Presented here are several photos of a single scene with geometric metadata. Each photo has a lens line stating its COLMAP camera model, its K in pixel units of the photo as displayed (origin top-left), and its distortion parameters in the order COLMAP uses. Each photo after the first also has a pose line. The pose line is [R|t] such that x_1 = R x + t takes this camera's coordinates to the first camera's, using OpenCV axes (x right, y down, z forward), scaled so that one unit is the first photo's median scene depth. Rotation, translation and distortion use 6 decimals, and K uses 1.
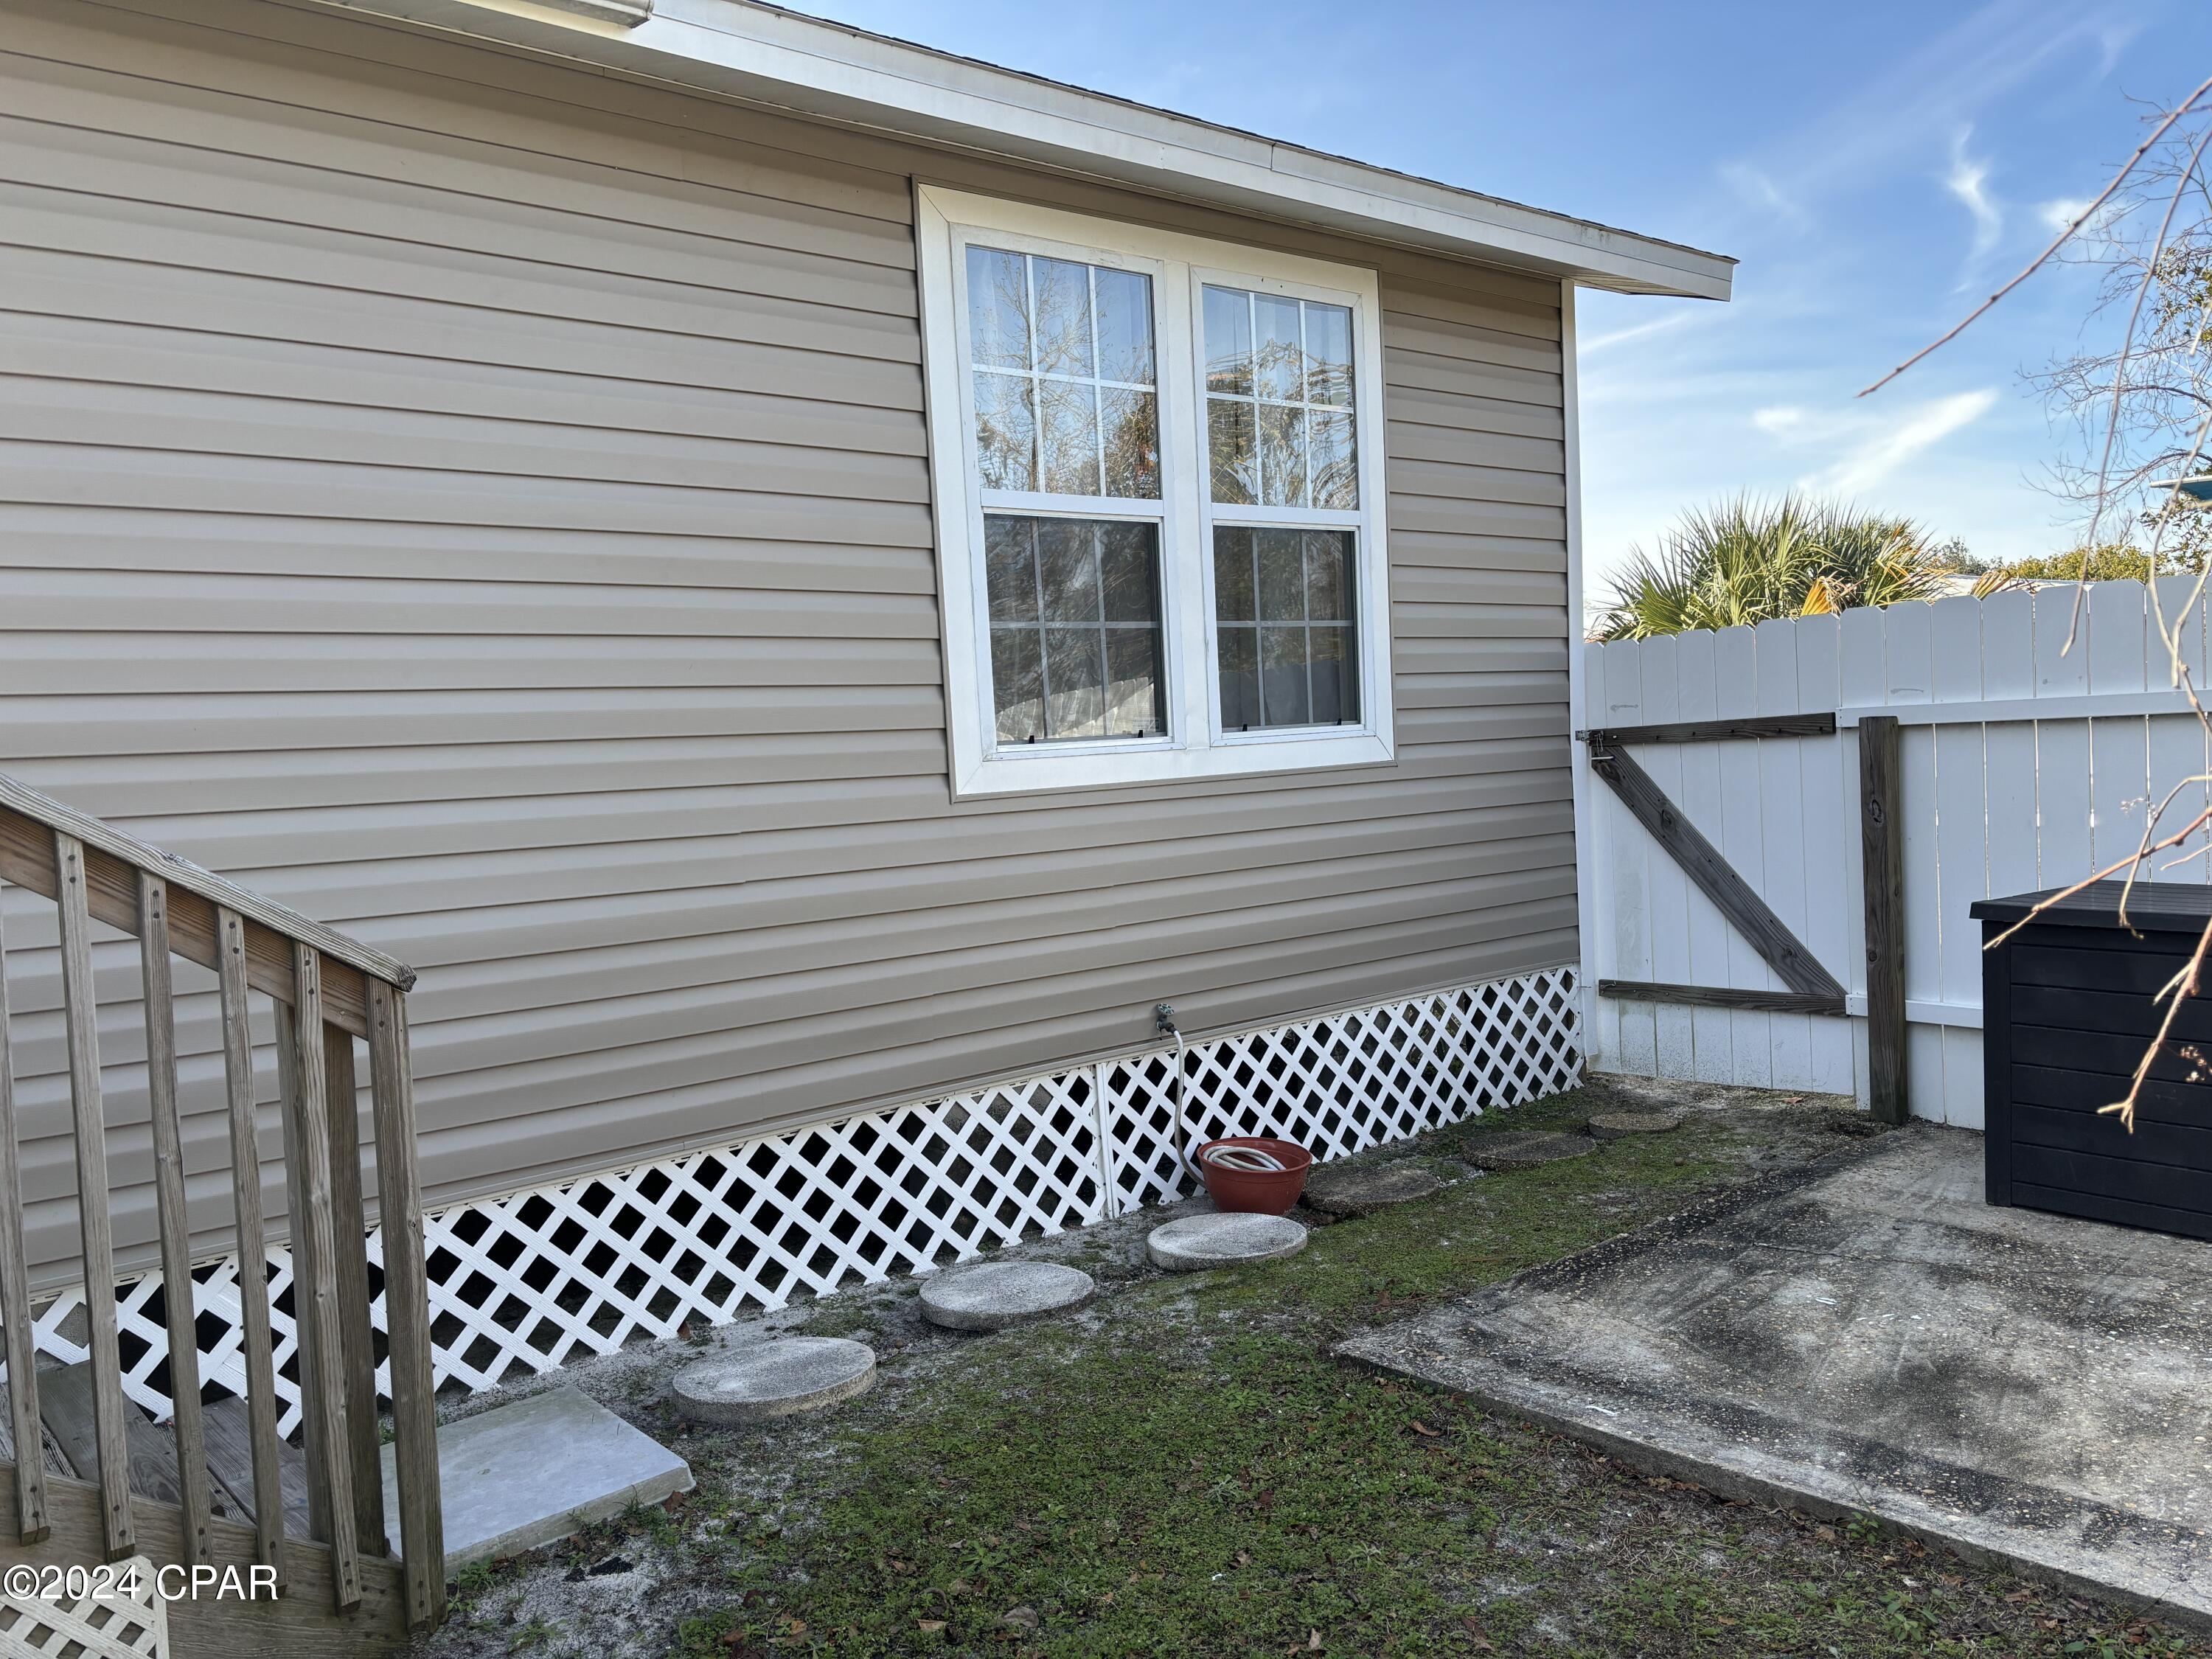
lens RADIAL K [[1674.7, 0, 1106.0], [0, 1674.7, 829.5], [0, 0, 1]] dist [0.001567, -0.002188]
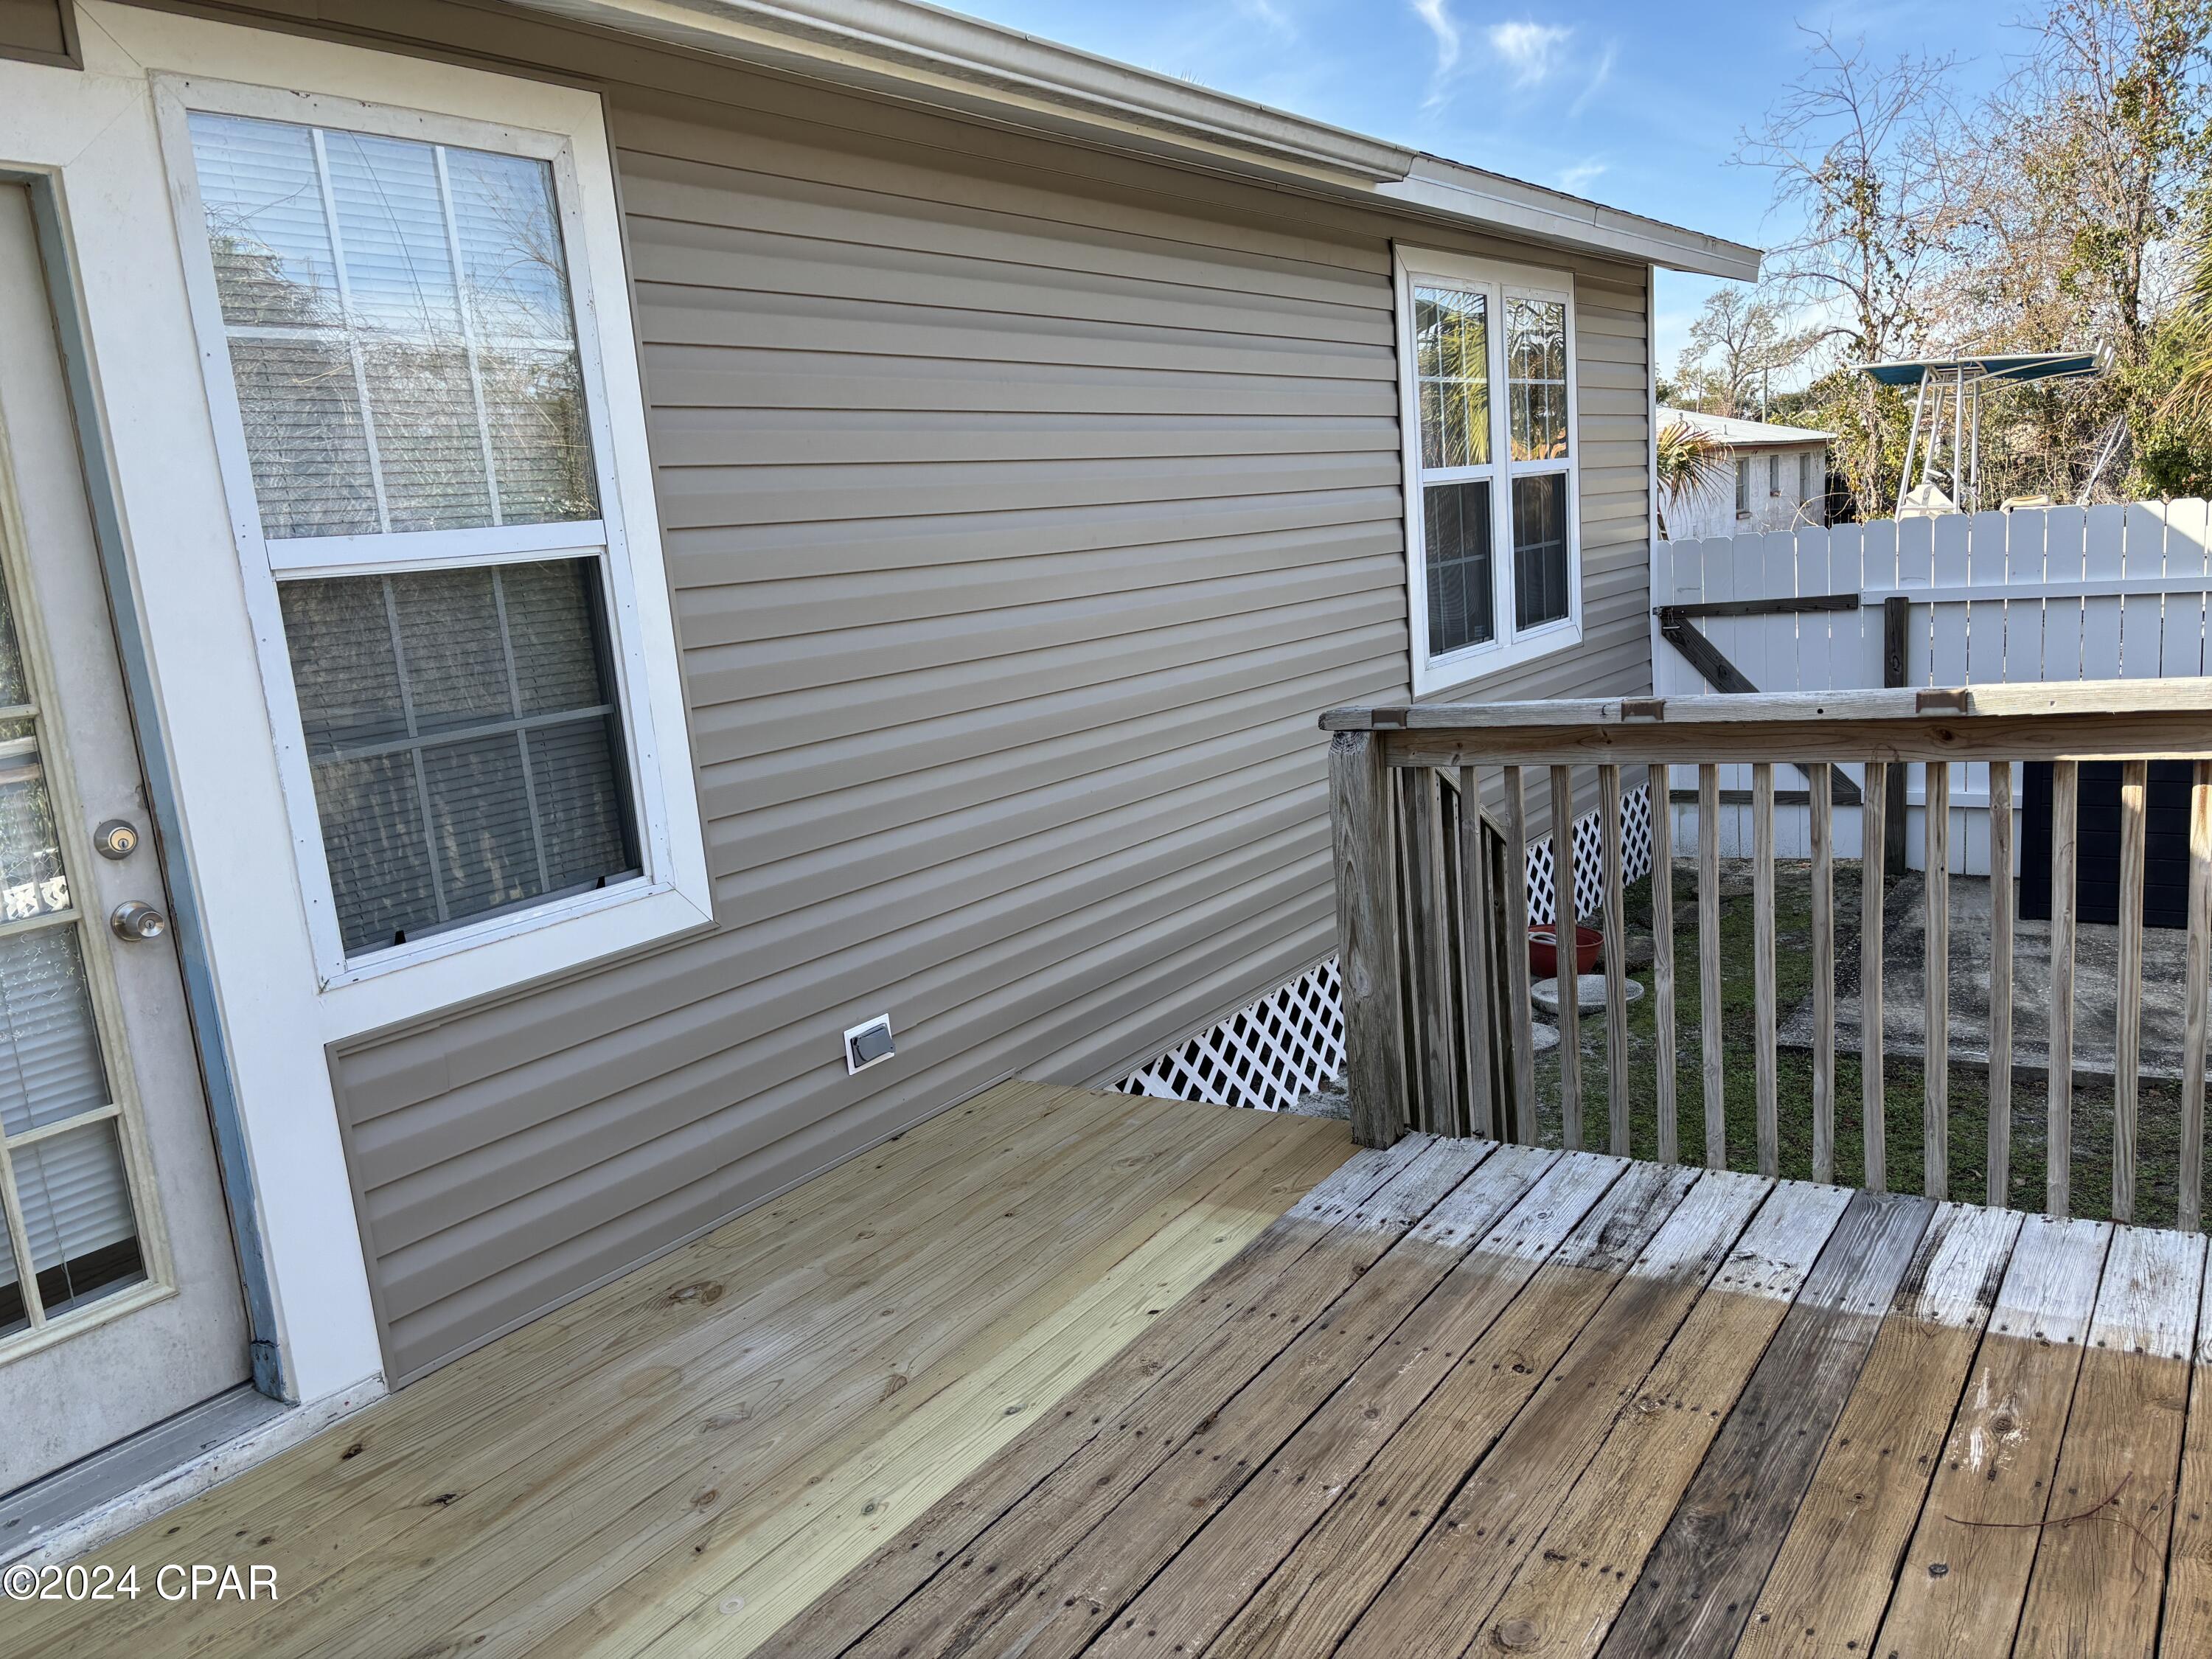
lens RADIAL K [[1674.7, 0, 1106.0], [0, 1674.7, 829.5], [0, 0, 1]] dist [0.001567, -0.002188]
pose [[0.961249, -0.080899, 0.263543, -0.592450], [0.050393, 0.991430, 0.120531, -0.077346], [-0.271035, -0.102579, 0.957088, -0.220150]]
